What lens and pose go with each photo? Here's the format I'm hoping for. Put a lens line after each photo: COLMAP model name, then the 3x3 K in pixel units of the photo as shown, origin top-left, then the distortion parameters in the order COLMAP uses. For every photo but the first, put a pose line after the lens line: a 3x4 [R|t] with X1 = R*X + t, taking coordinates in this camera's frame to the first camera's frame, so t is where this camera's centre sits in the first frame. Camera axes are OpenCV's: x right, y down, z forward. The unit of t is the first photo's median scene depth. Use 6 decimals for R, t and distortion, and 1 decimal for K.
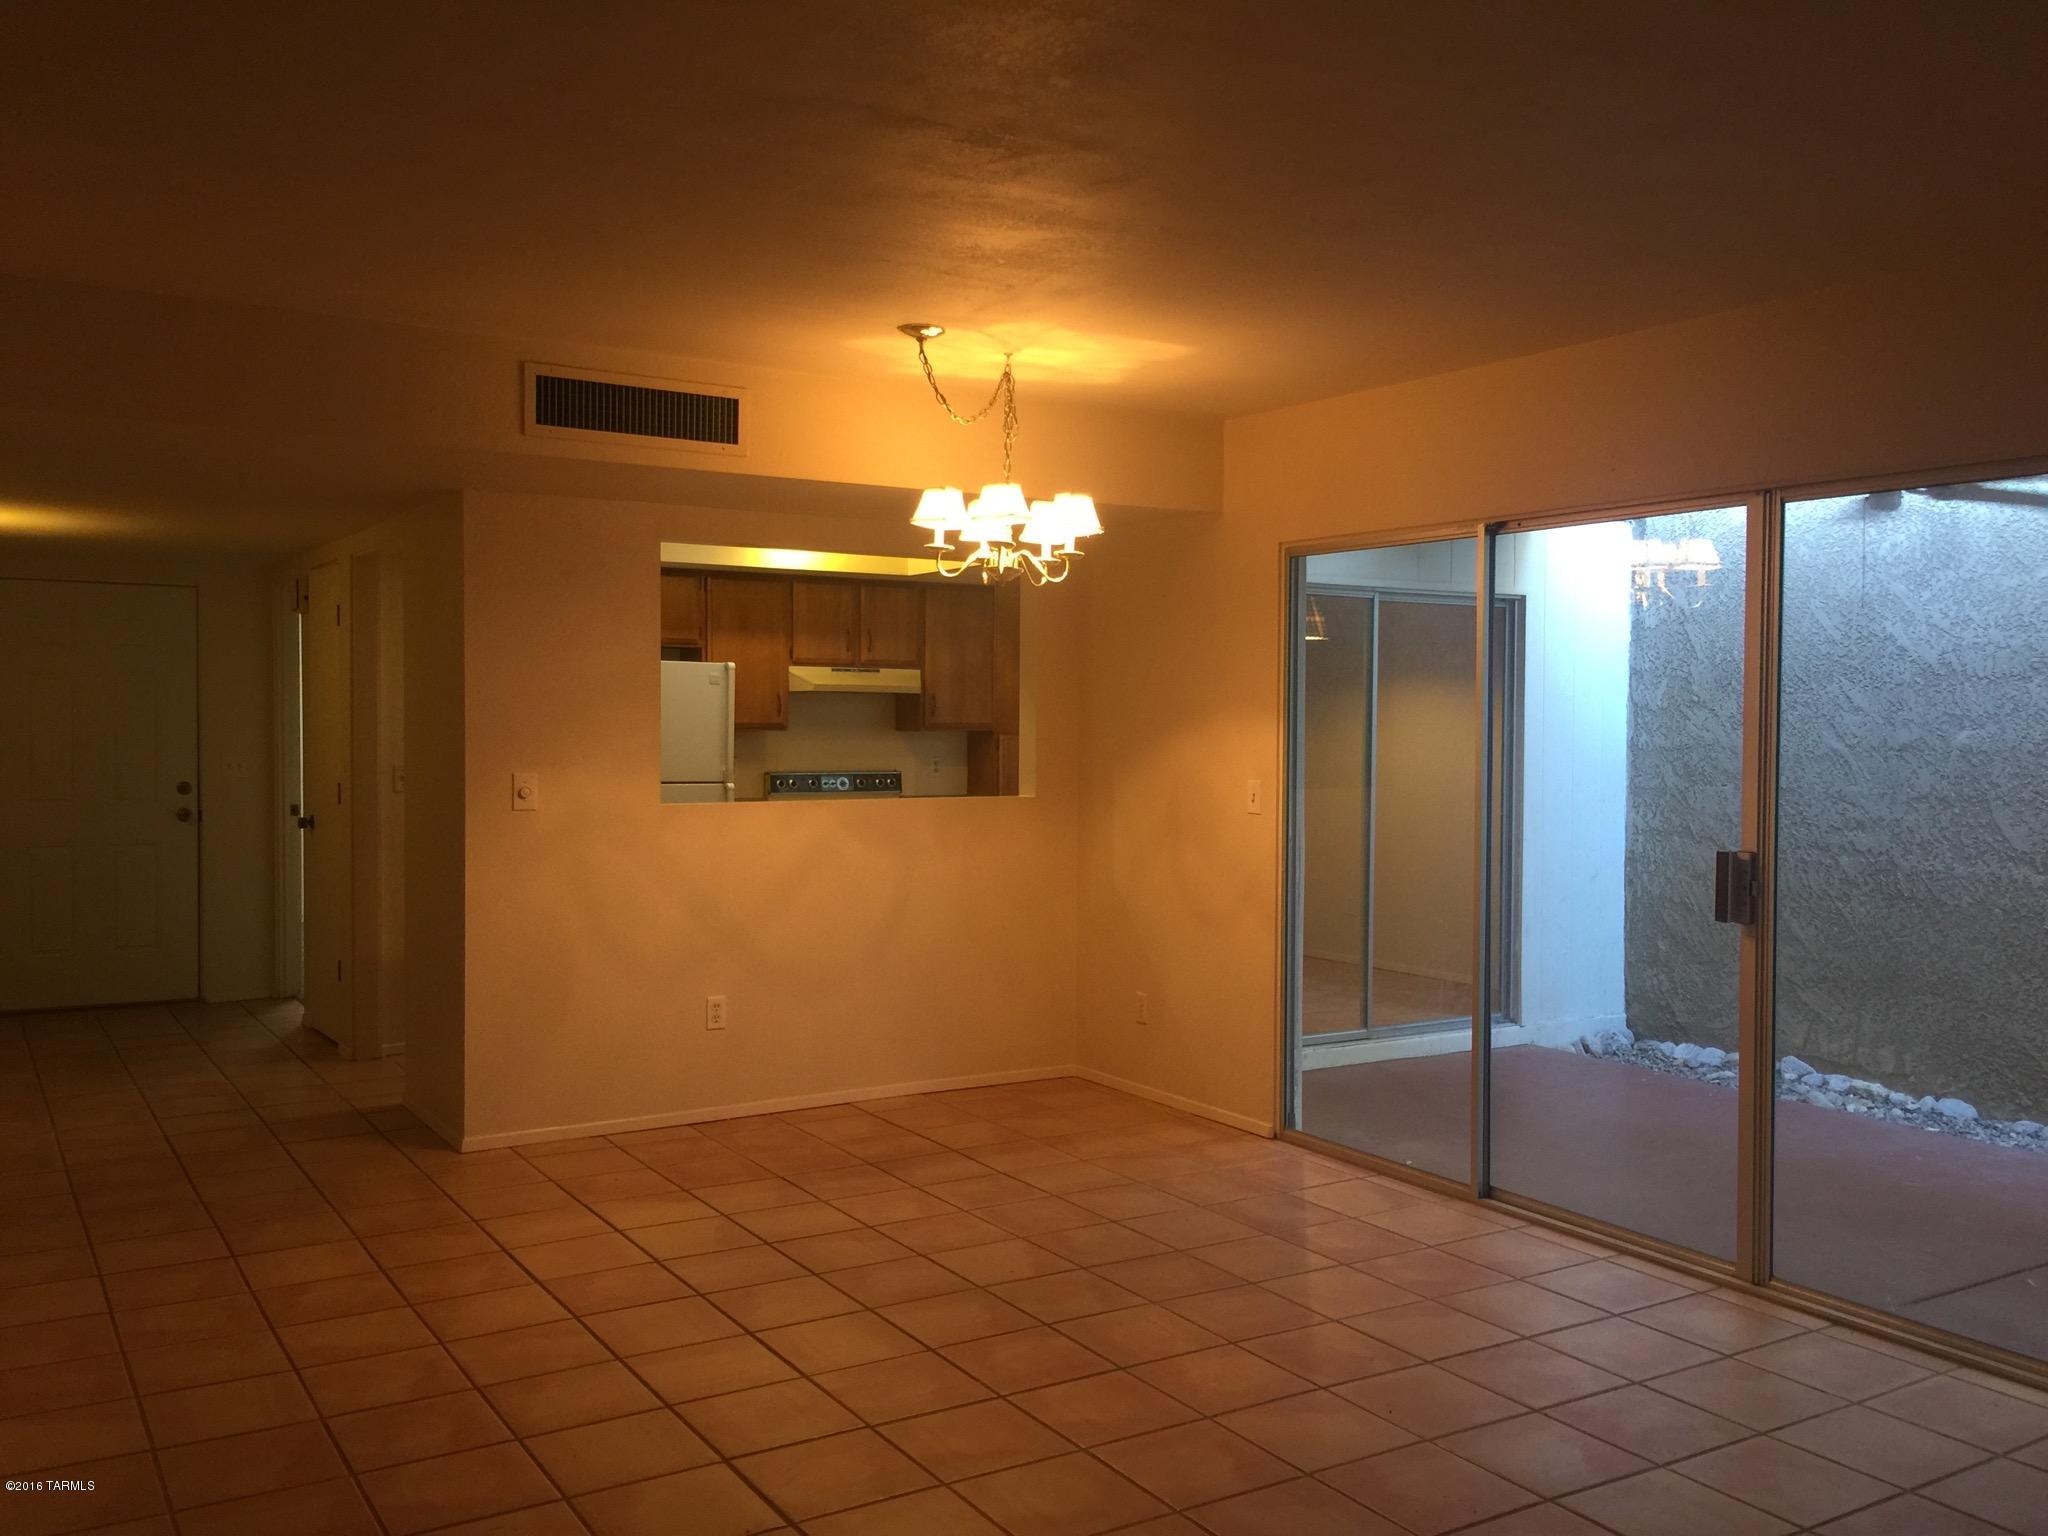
lens RADIAL K [[1759.8, 0, 1034.6], [0, 1759.8, 765.0], [0, 0, 1]] dist [0.088933, -0.121281]
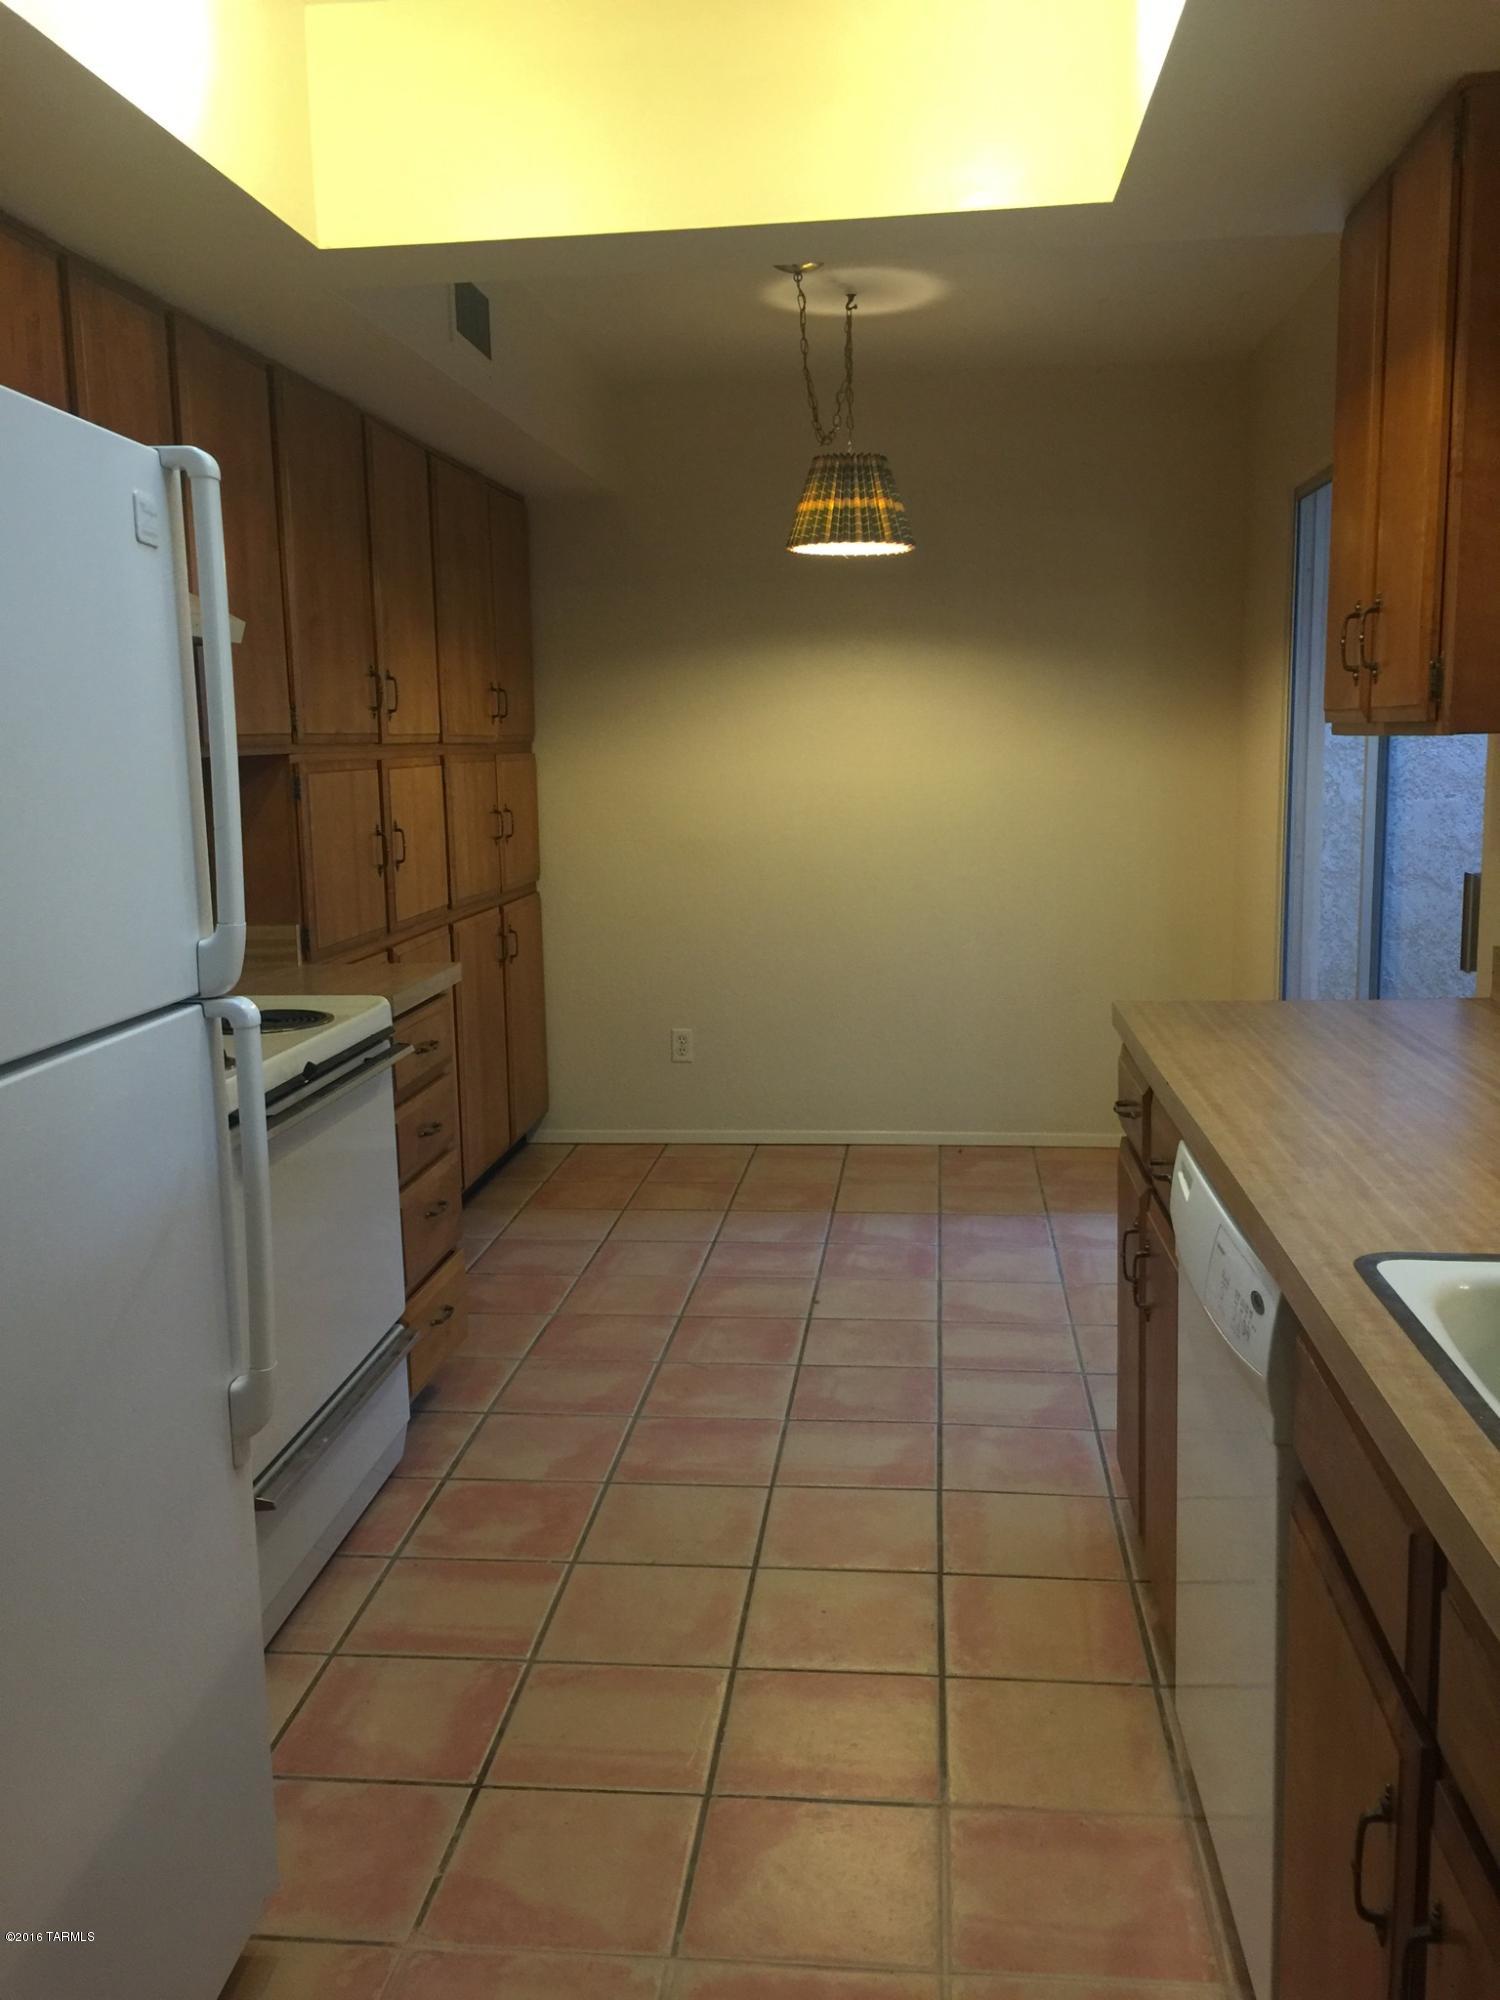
lens RADIAL K [[1718.5, 0, 753.4], [0, 1718.5, 1000.5], [0, 0, 1]] dist [0.088933, -0.121281]
pose [[0.619886, -0.139012, 0.772280, -0.273156], [0.045858, 0.988919, 0.141199, -0.015738], [-0.783351, -0.052112, 0.619392, 0.717236]]
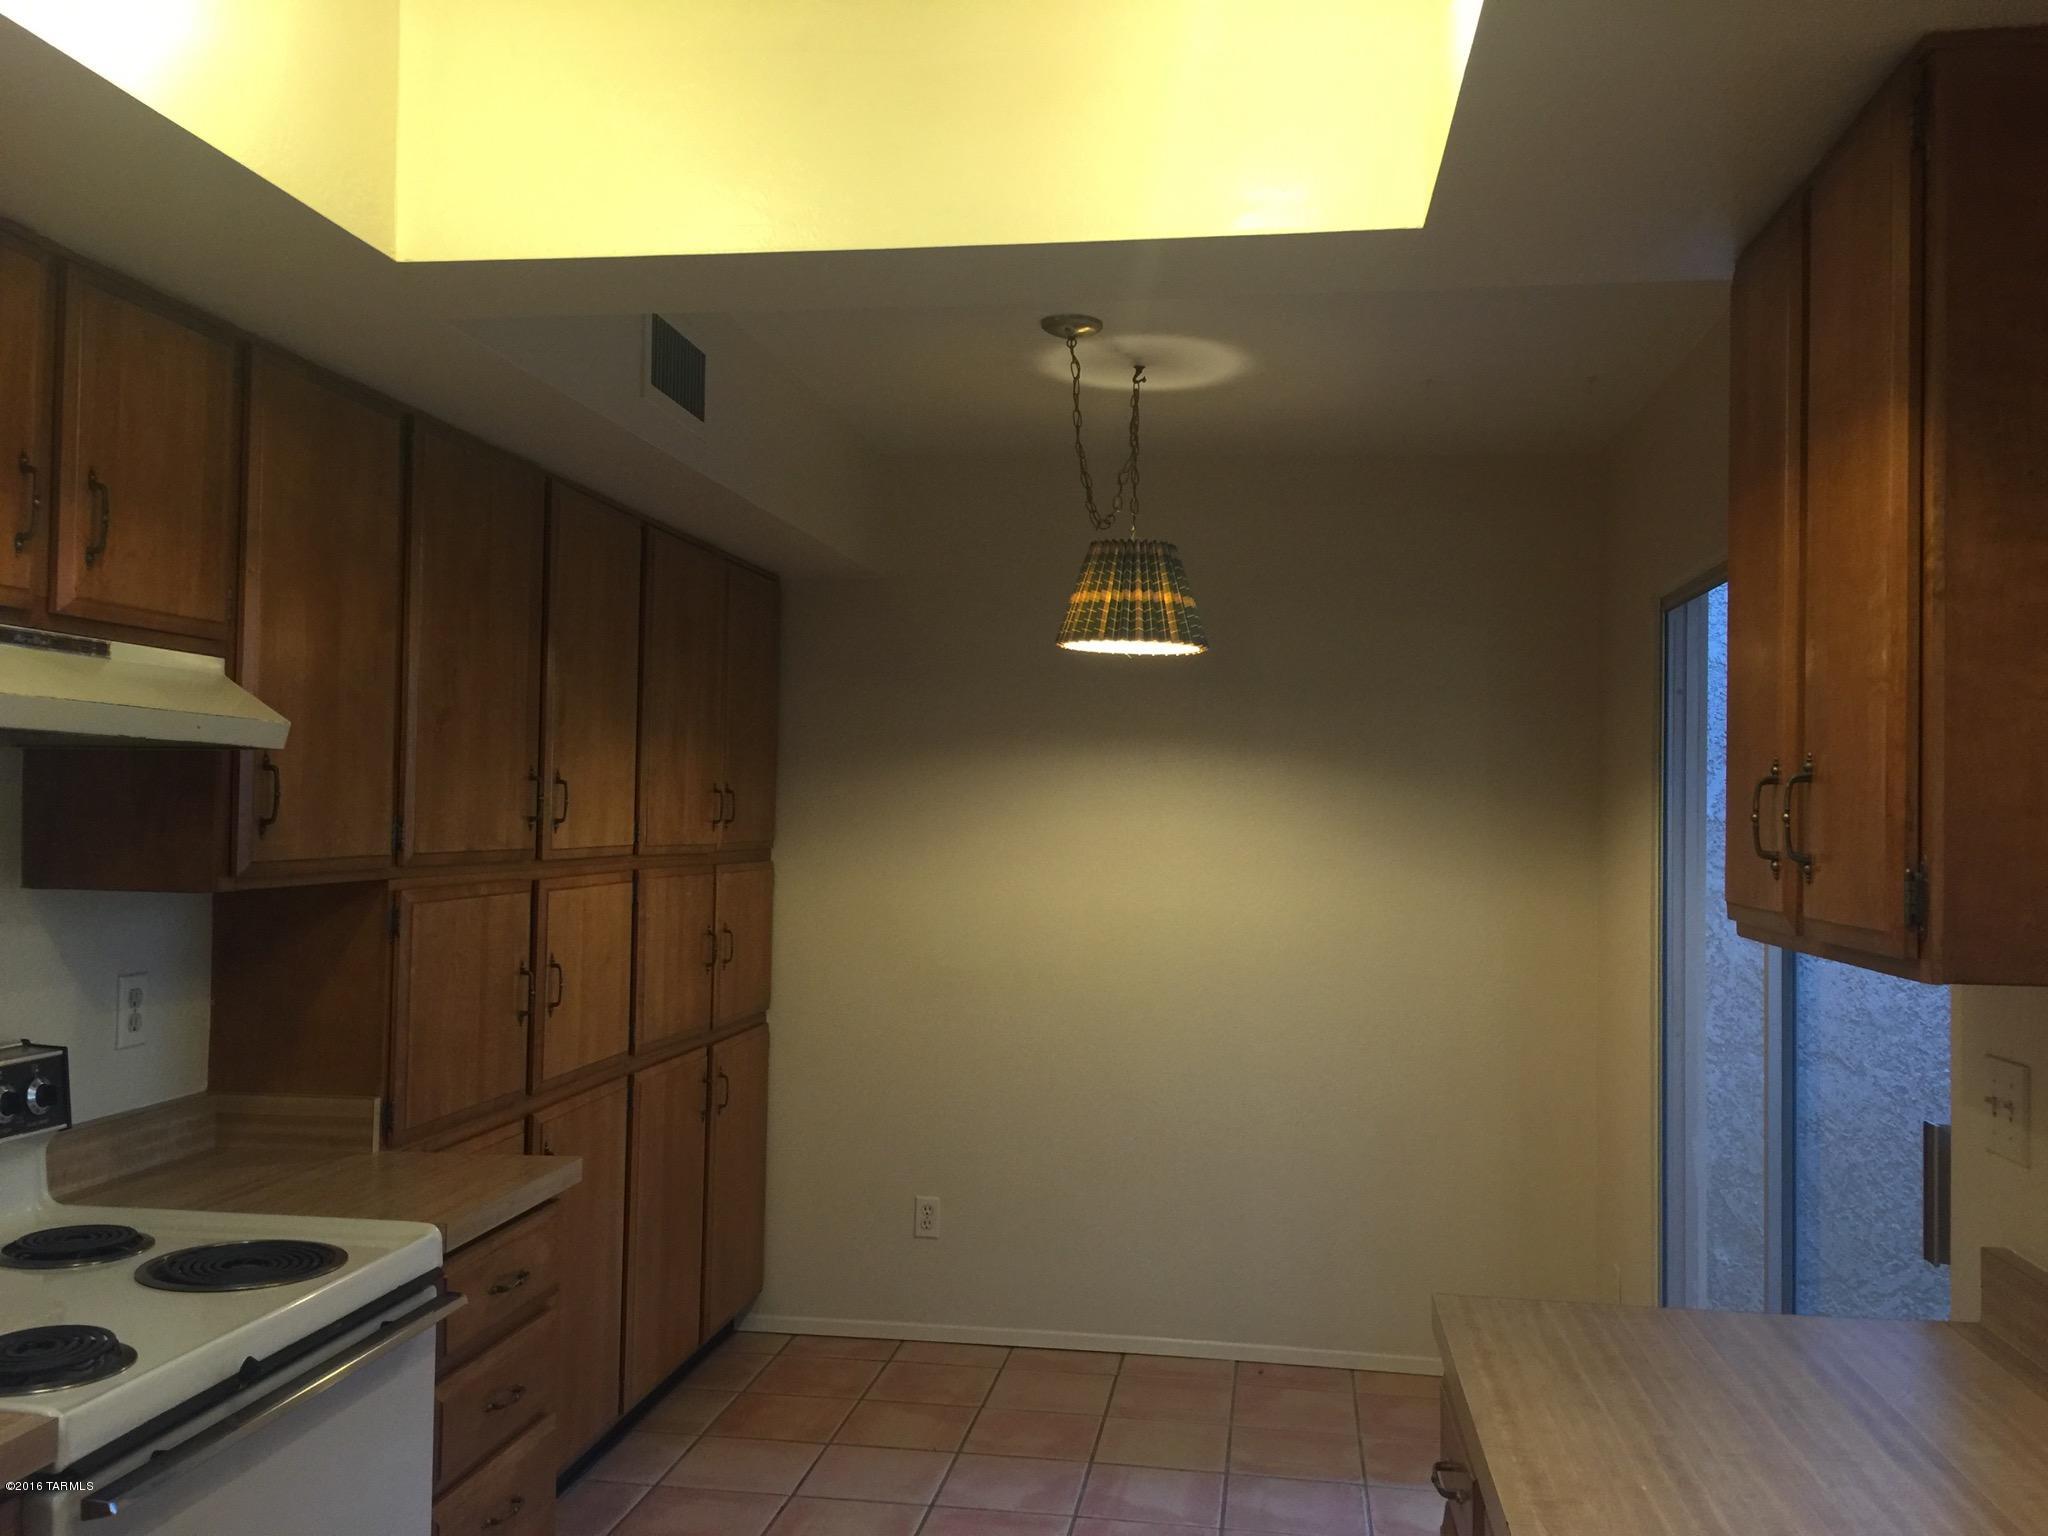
lens RADIAL K [[1759.8, 0, 1040.1], [0, 1759.8, 765.3], [0, 0, 1]] dist [0.088933, -0.121281]
pose [[0.645357, 0.024537, 0.763487, -0.194235], [0.007830, 0.999219, -0.038731, -0.027728], [-0.763841, 0.030973, 0.644661, 0.751714]]
